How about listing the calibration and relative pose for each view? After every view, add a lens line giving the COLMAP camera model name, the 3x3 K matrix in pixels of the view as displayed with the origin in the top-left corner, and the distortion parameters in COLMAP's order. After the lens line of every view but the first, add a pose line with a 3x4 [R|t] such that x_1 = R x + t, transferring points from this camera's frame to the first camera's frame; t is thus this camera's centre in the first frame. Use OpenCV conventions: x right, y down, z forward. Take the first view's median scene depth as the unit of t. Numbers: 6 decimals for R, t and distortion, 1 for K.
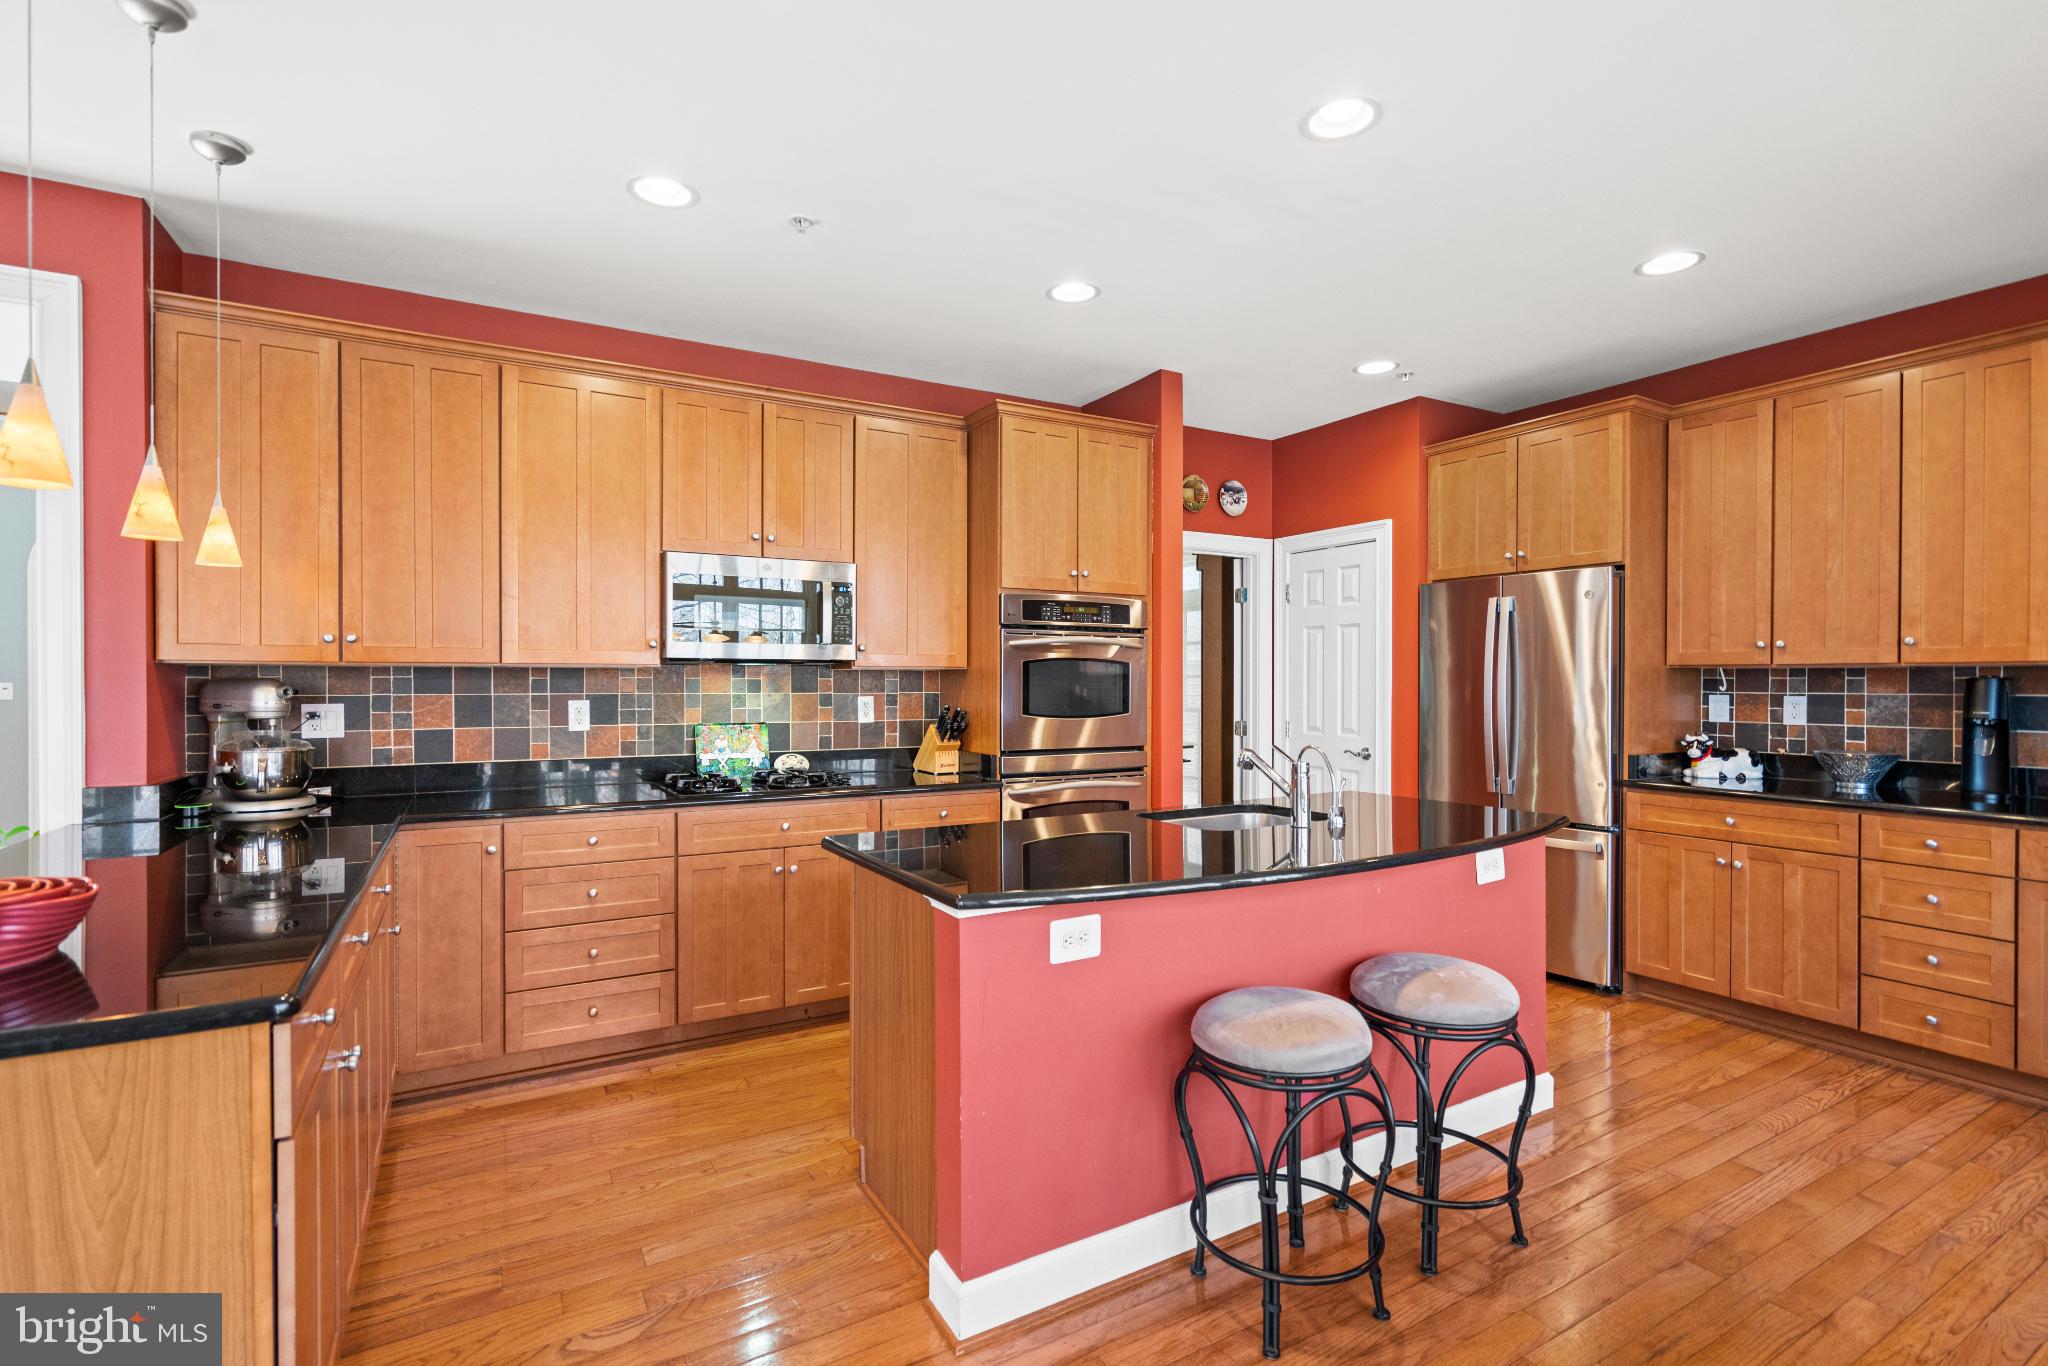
lens RADIAL K [[943.3, 0, 1022.1], [0, 943.3, 688.1], [0, 0, 1]] dist [-0.010376, 0.006510]
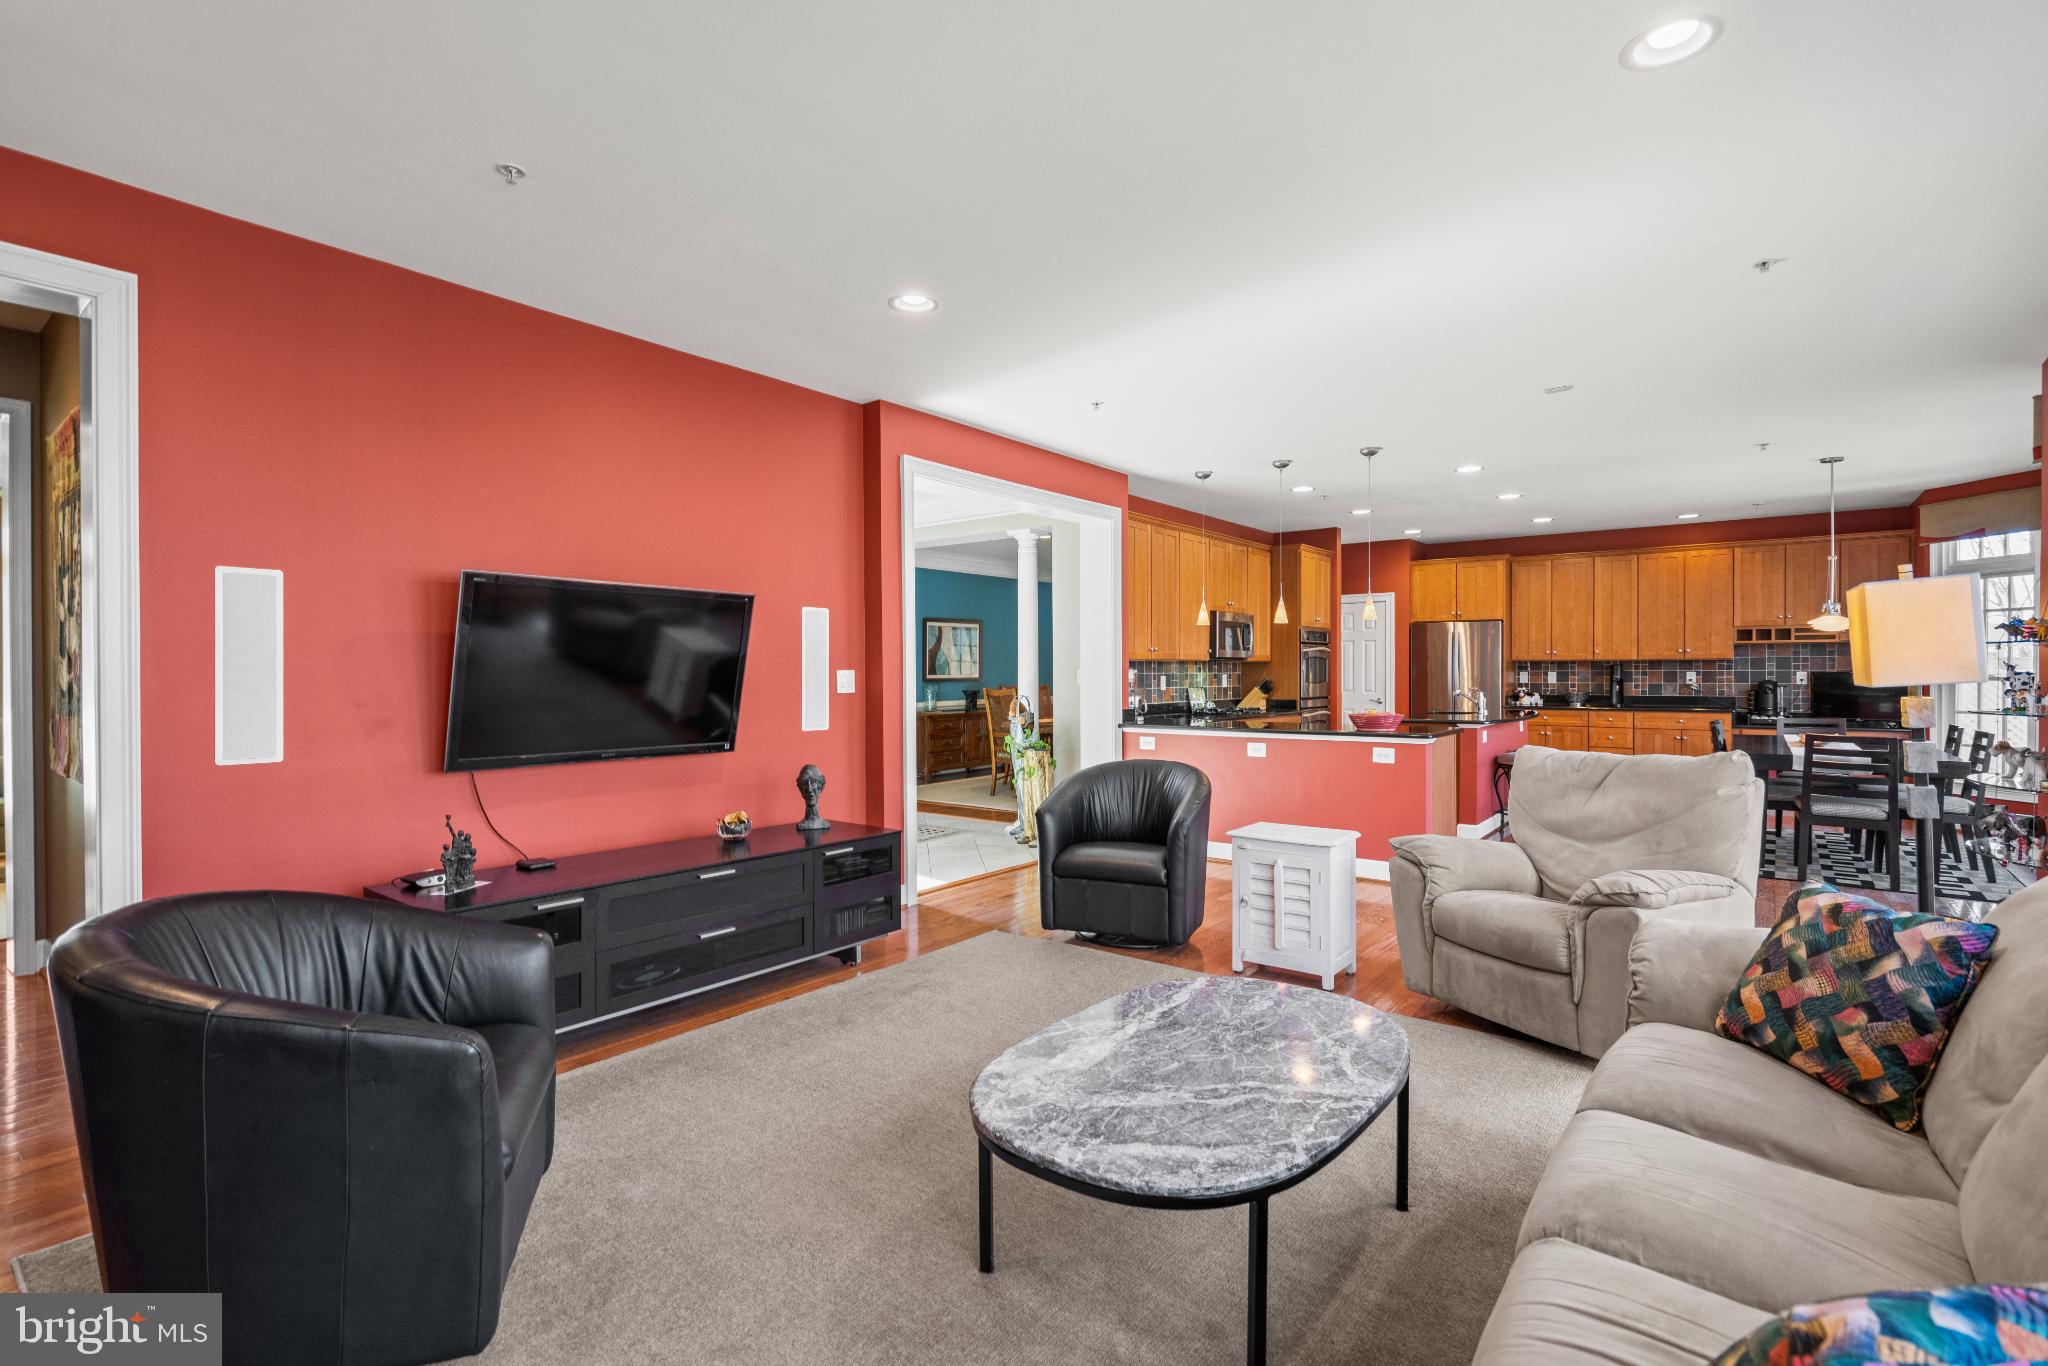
lens RADIAL K [[943.3, 0, 1016.5], [0, 943.3, 683.3], [0, 0, 1]] dist [-0.010376, 0.006510]
pose [[0.930014, -0.009177, 0.367409, -1.647198], [0.006770, 0.999946, 0.007839, 0.010657], [-0.367461, -0.004803, 0.930027, -0.952024]]
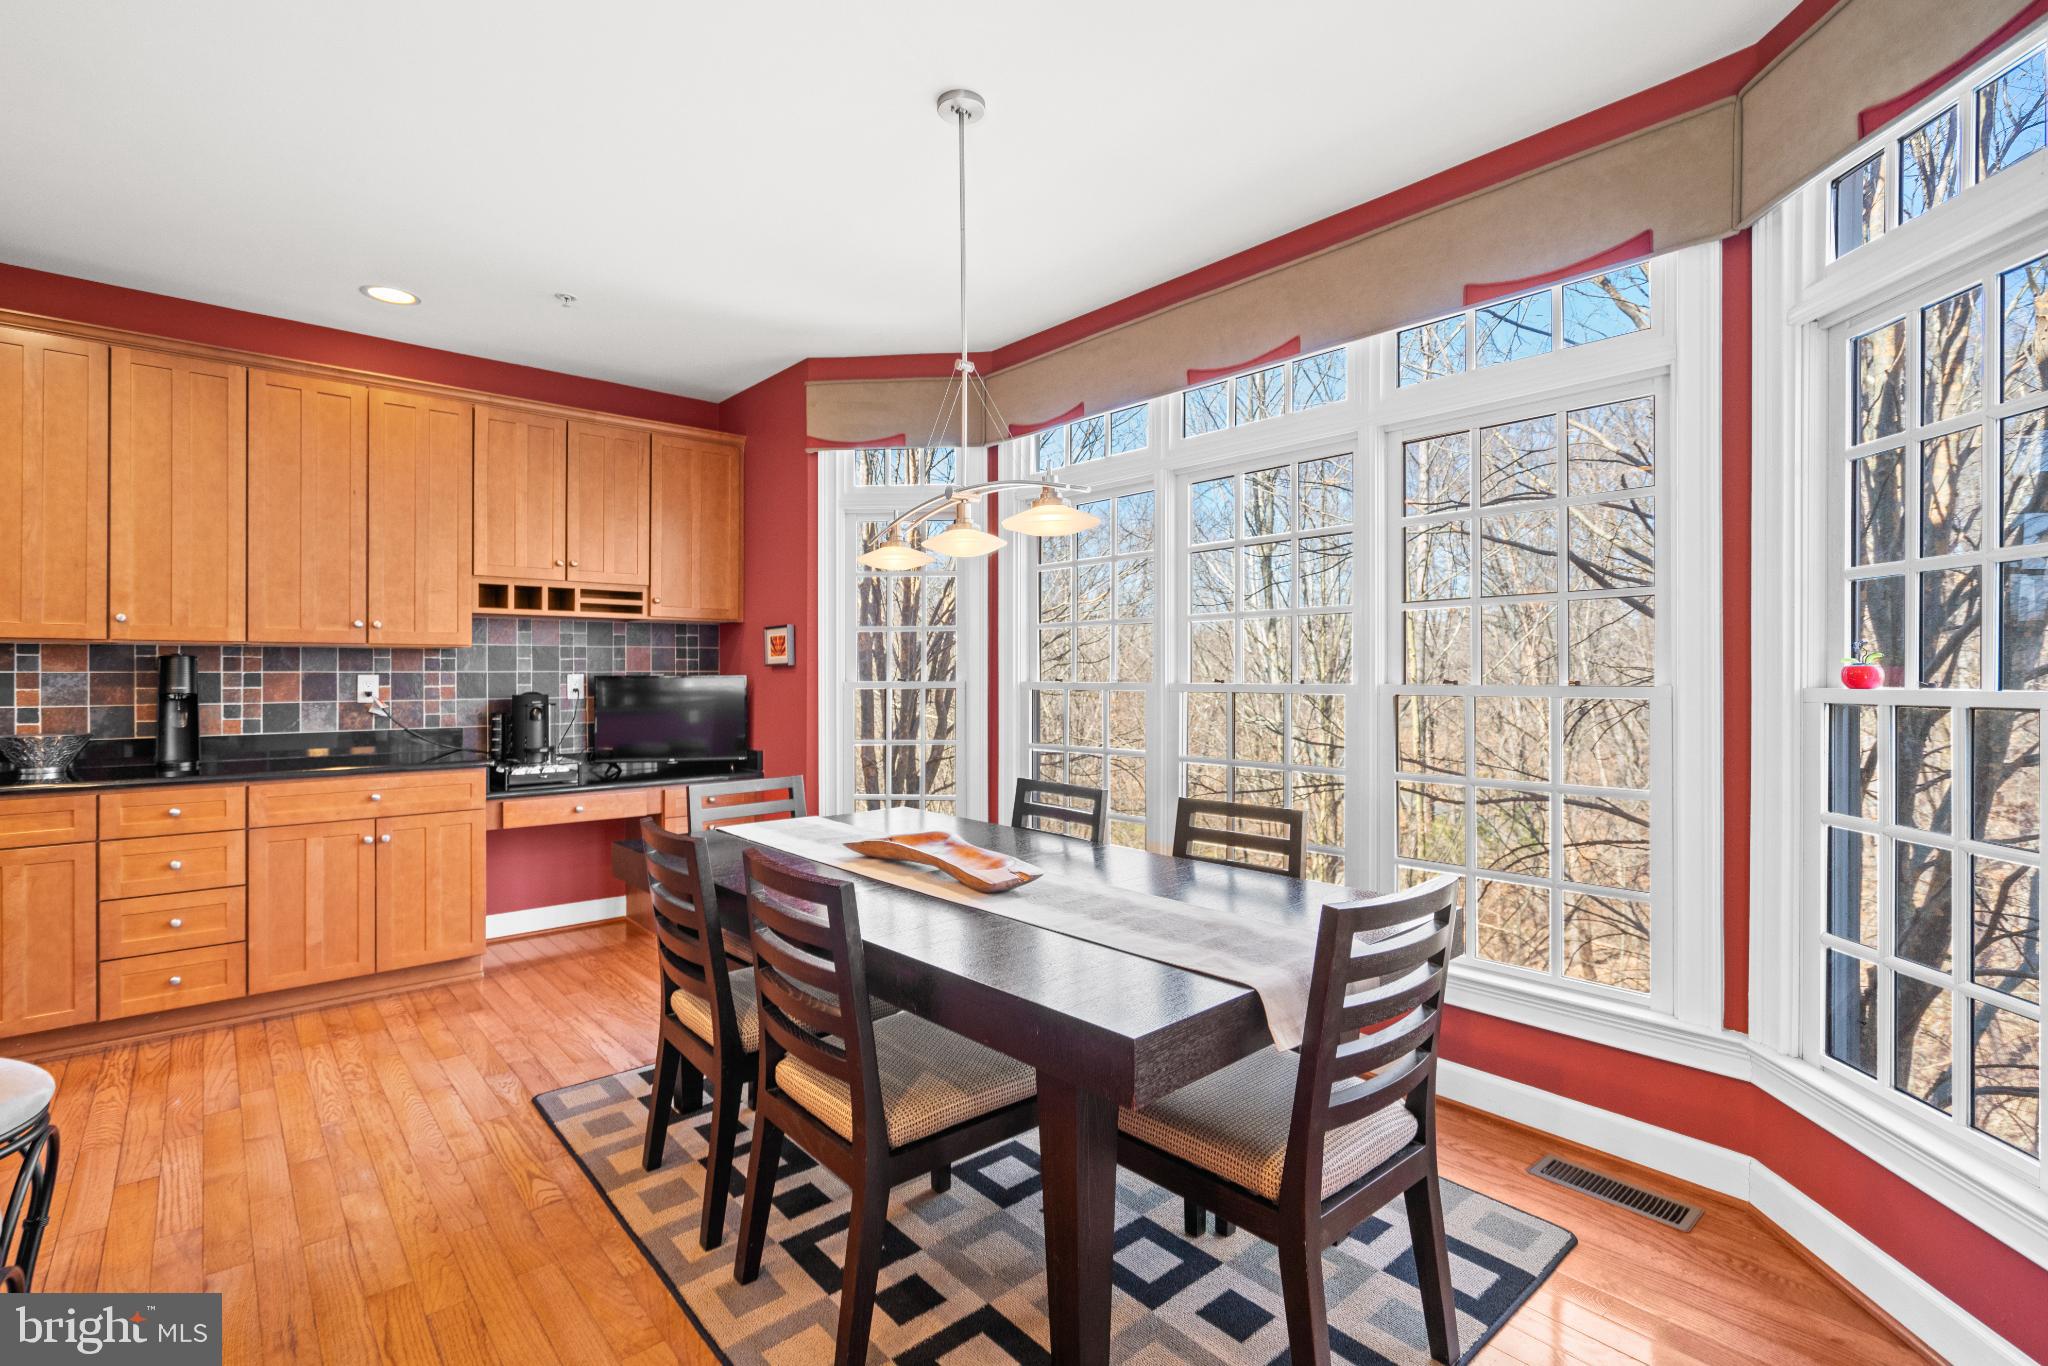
lens RADIAL K [[943.3, 0, 1020.1], [0, 943.3, 671.3], [0, 0, 1]] dist [-0.010376, 0.006510]
pose [[-0.186735, 0.002785, 0.982406, -0.205247], [0.007849, 0.999968, -0.001343, 0.015044], [-0.982379, 0.007460, -0.186751, 0.230909]]
